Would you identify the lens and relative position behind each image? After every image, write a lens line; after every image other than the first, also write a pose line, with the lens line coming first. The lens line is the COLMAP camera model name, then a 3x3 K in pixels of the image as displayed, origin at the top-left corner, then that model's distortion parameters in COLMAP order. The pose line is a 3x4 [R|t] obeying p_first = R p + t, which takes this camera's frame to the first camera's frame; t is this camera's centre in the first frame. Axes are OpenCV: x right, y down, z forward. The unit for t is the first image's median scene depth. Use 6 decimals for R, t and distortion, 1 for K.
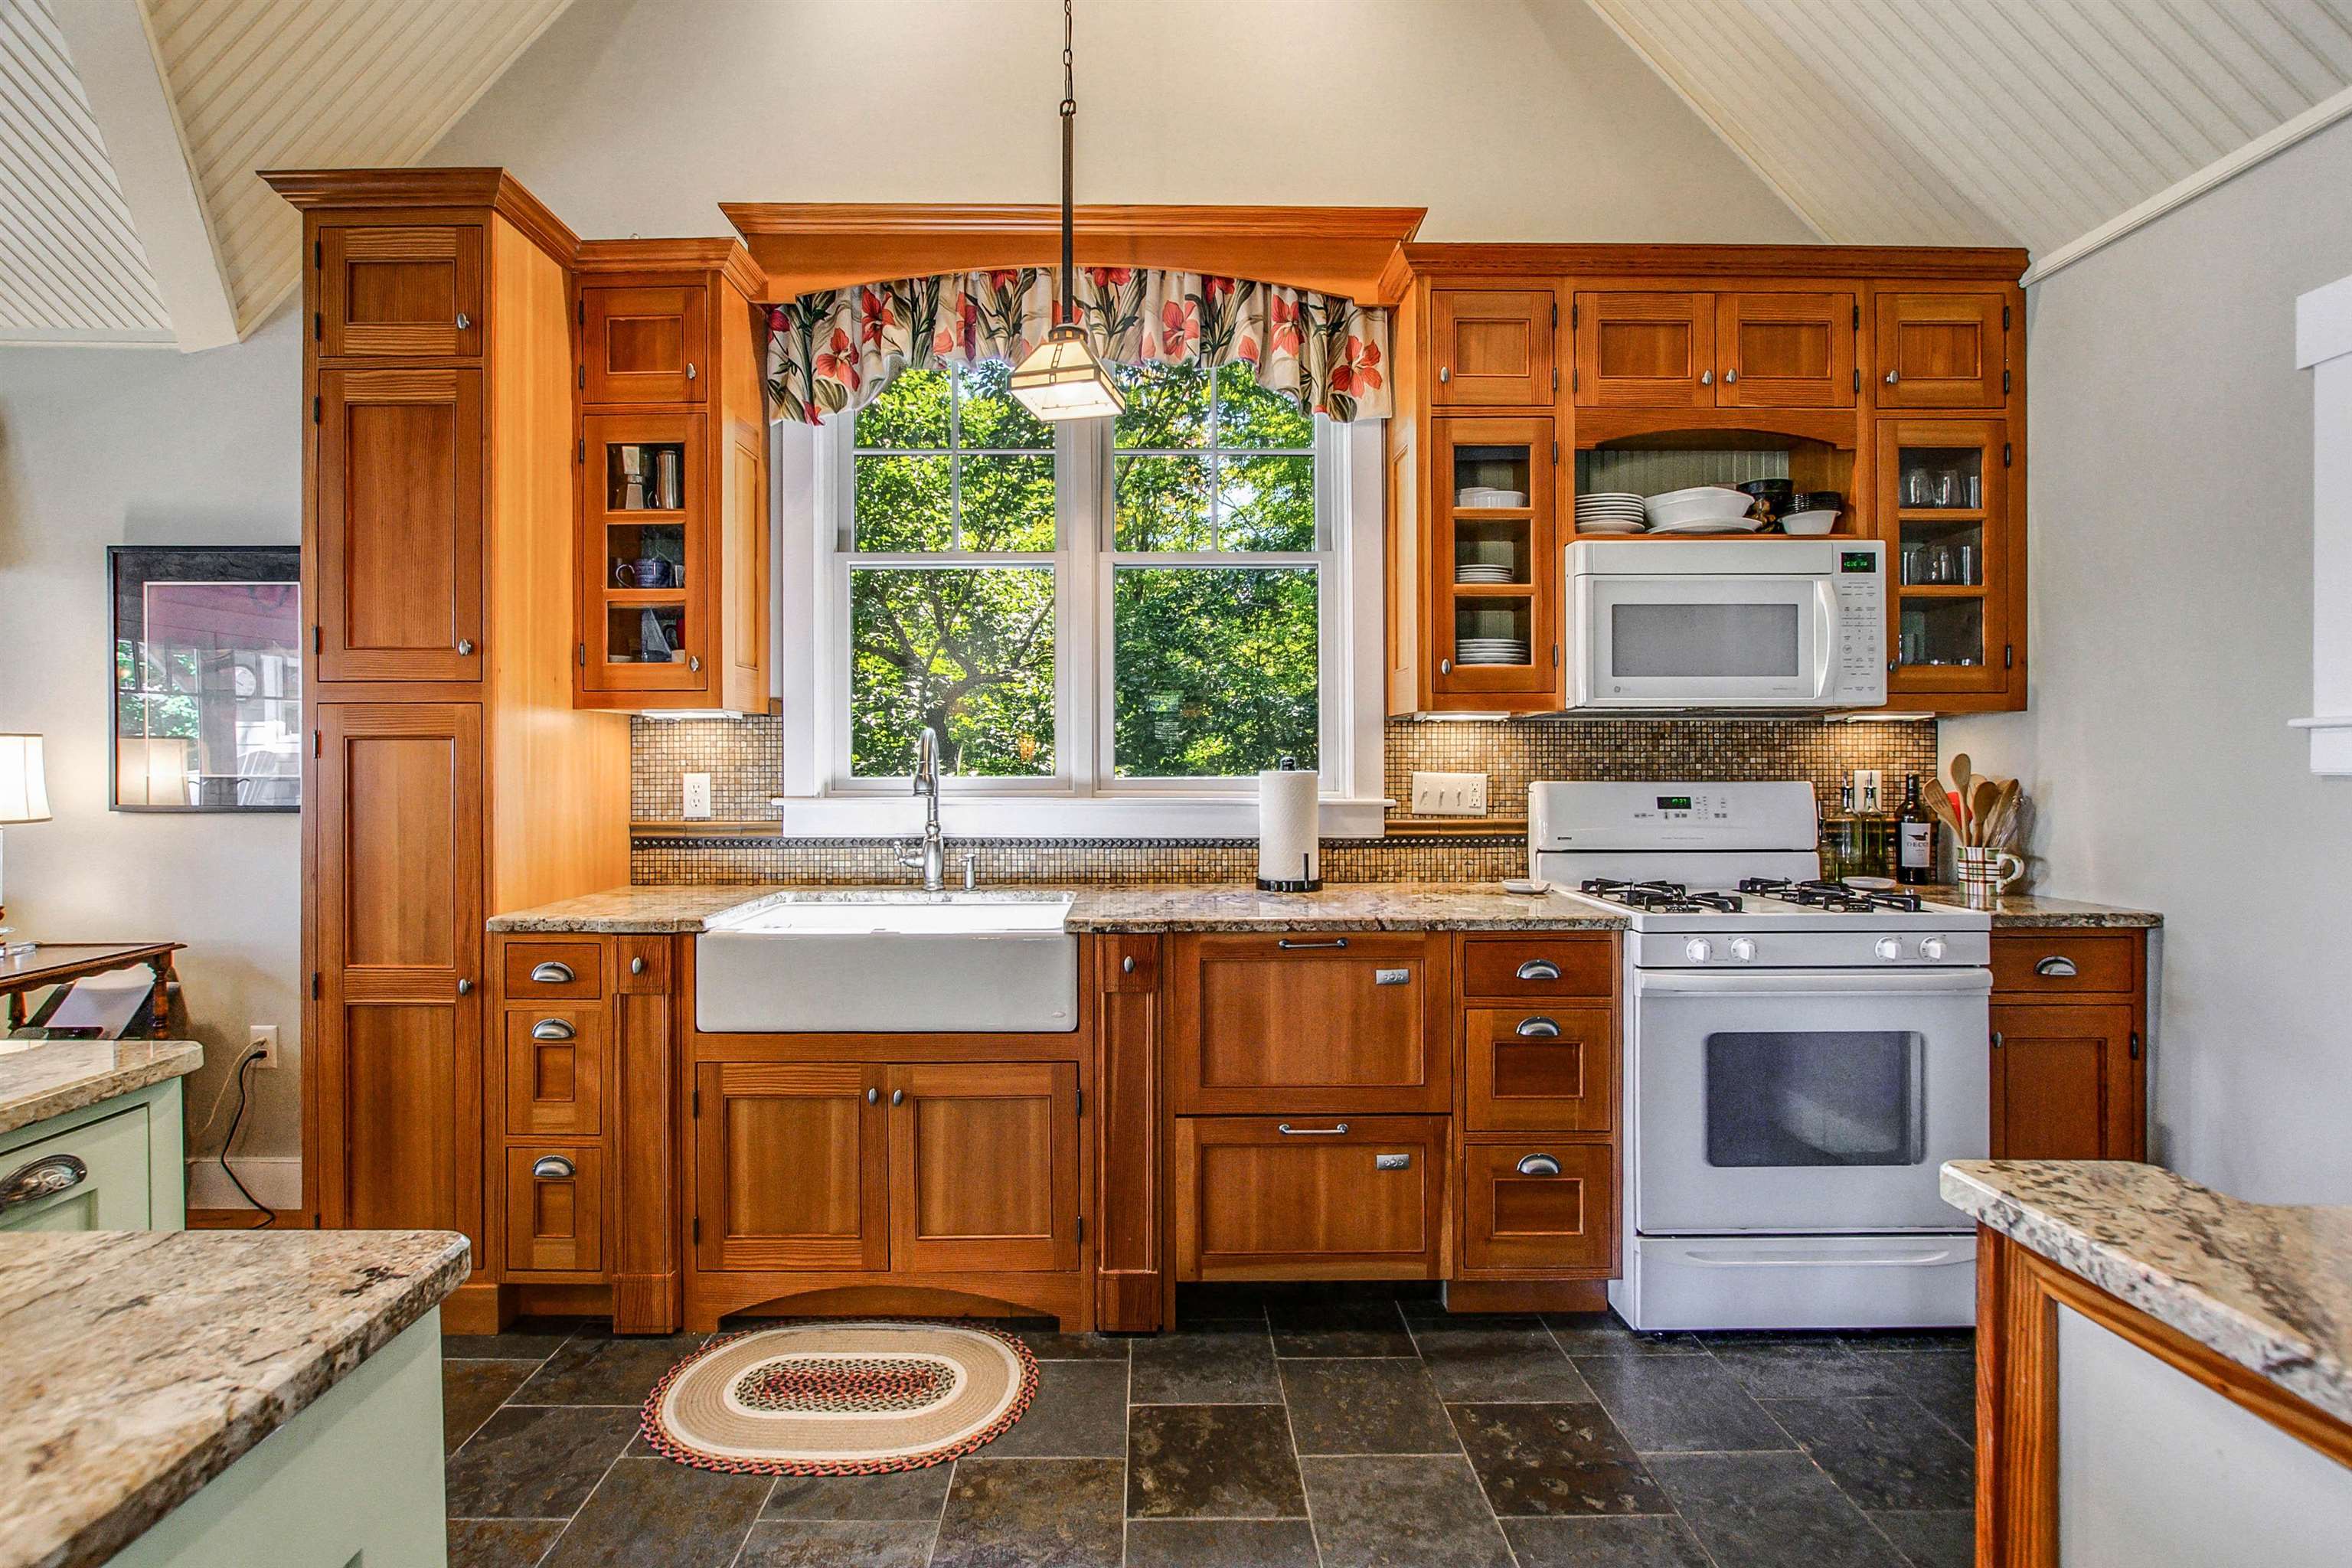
lens RADIAL K [[1061.3, 0, 1141.4], [0, 1061.3, 761.5], [0, 0, 1]] dist [-0.015681, 0.001878]
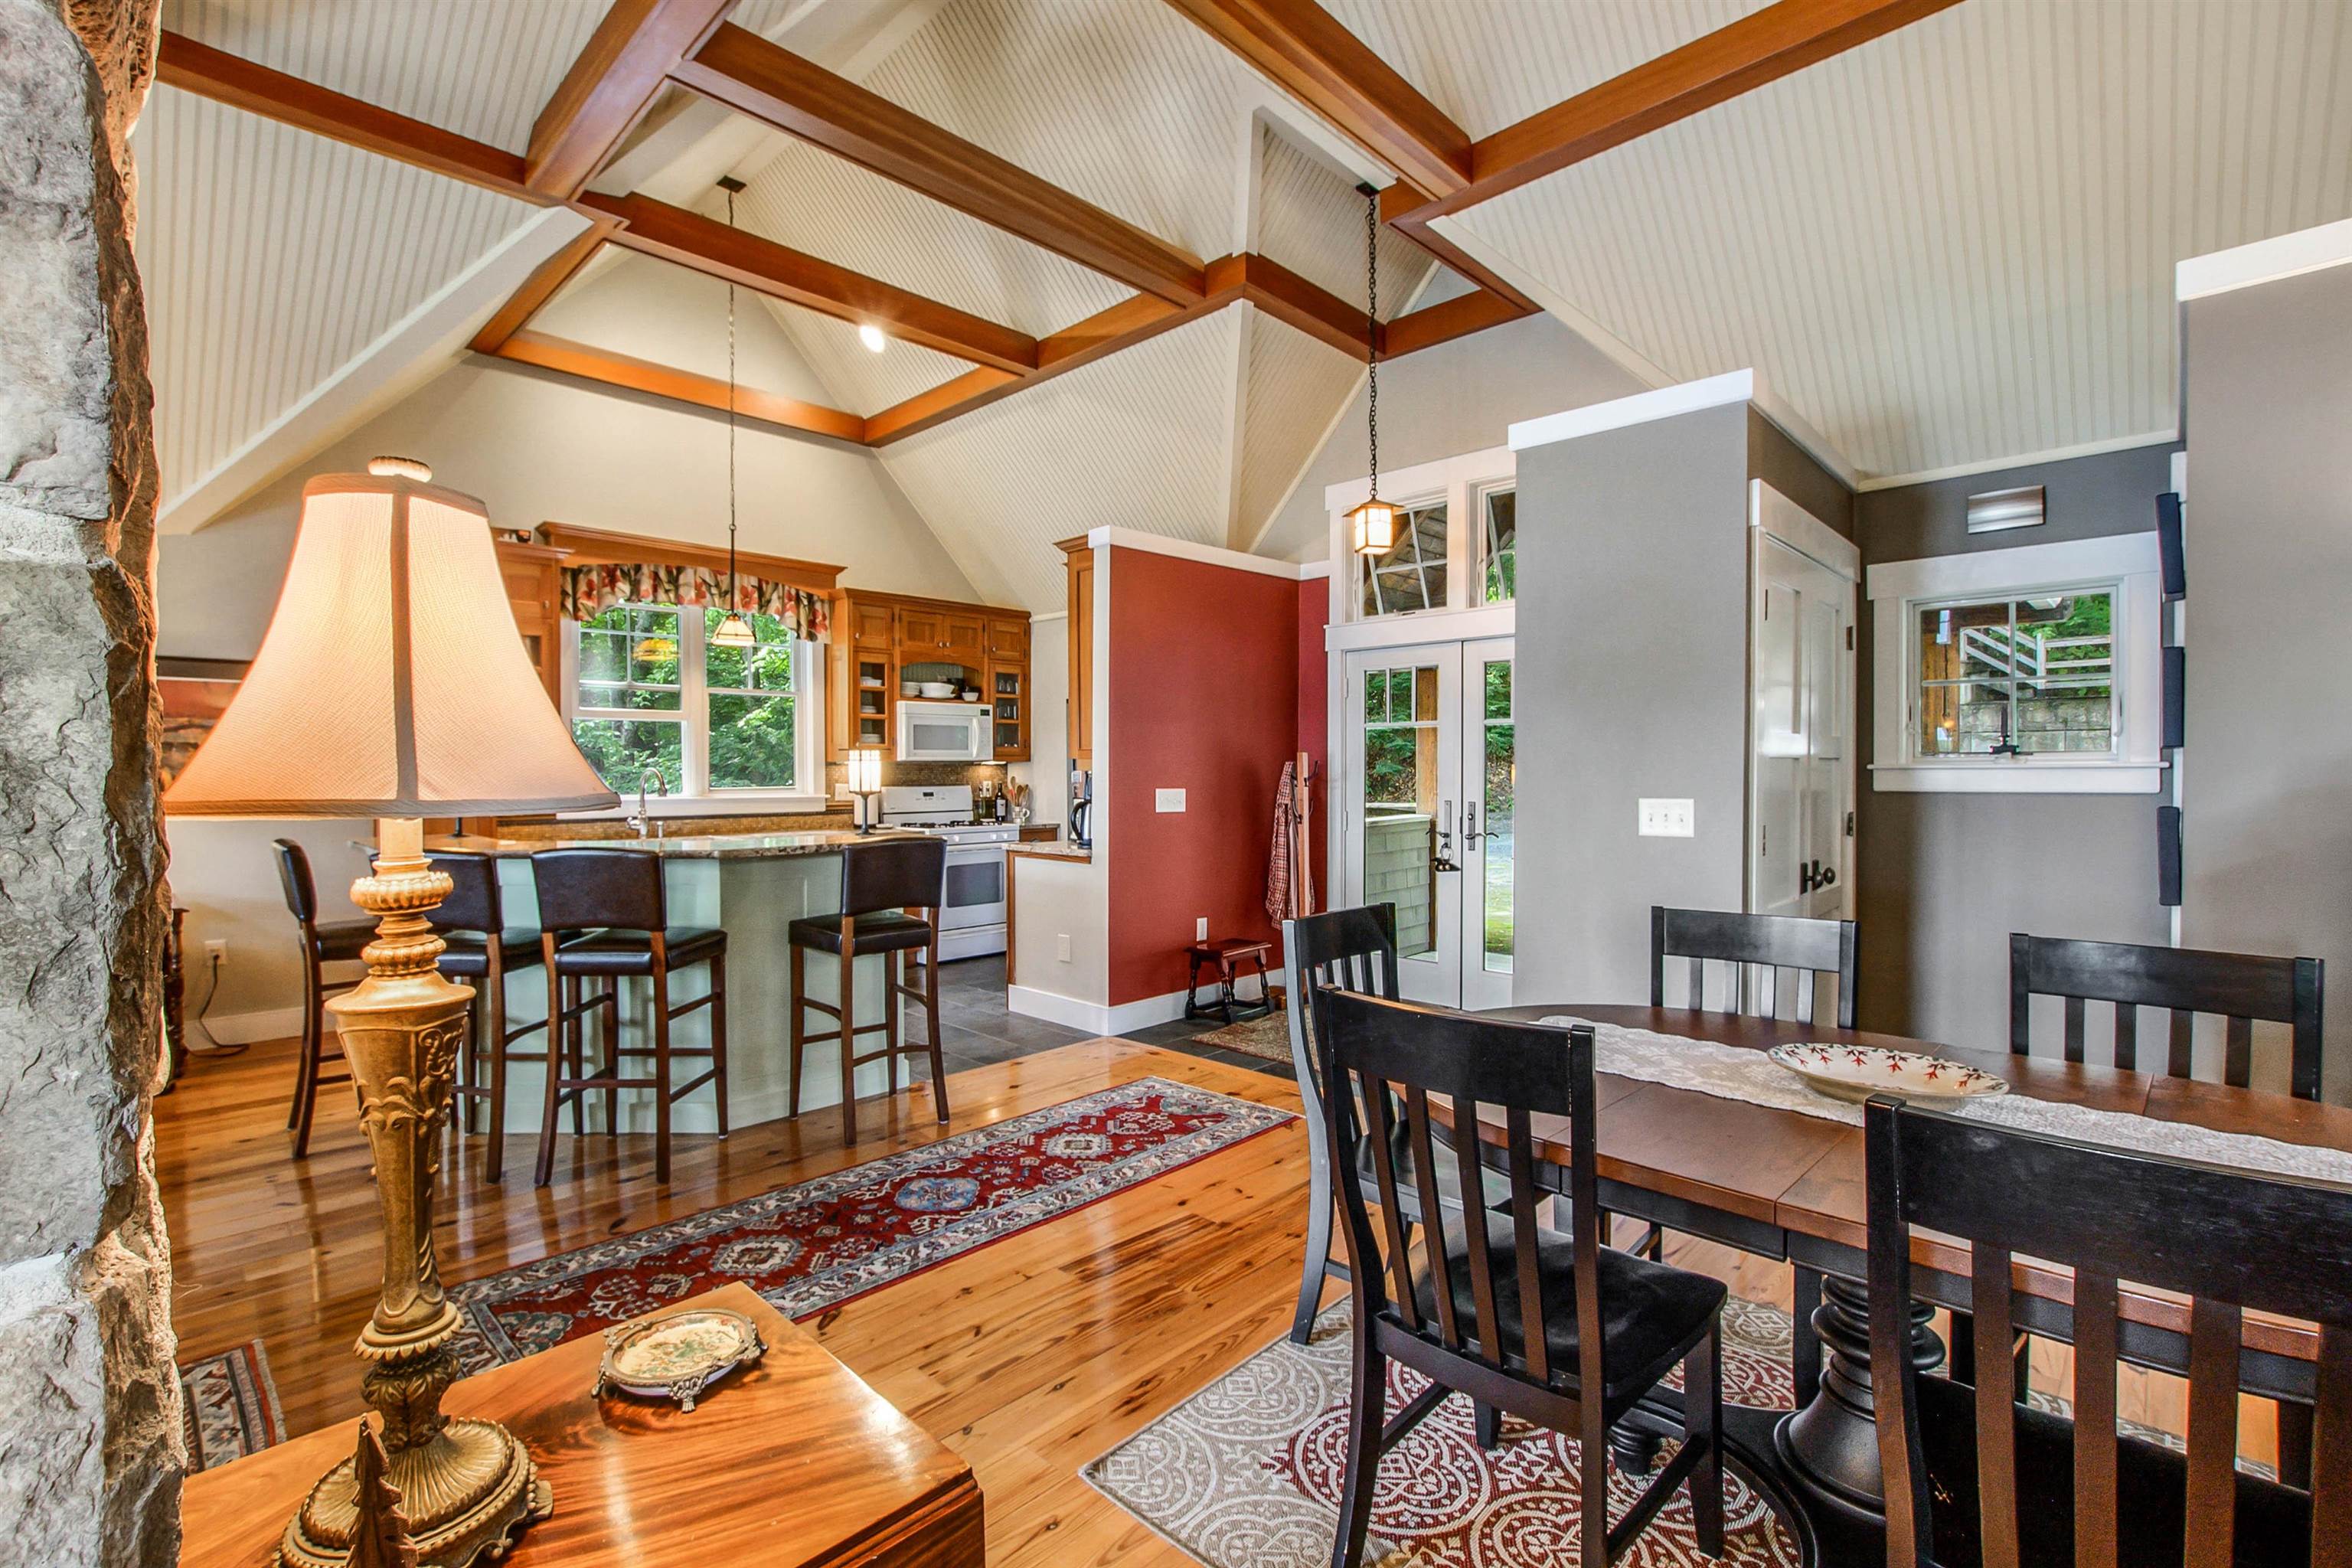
lens RADIAL K [[1061.3, 0, 1144.1], [0, 1061.3, 776.6], [0, 0, 1]] dist [-0.015681, 0.001878]
pose [[0.712546, -0.006541, 0.701595, -1.066158], [0.003480, 0.999977, 0.005789, -0.021298], [-0.701617, -0.001683, 0.712553, -1.403012]]
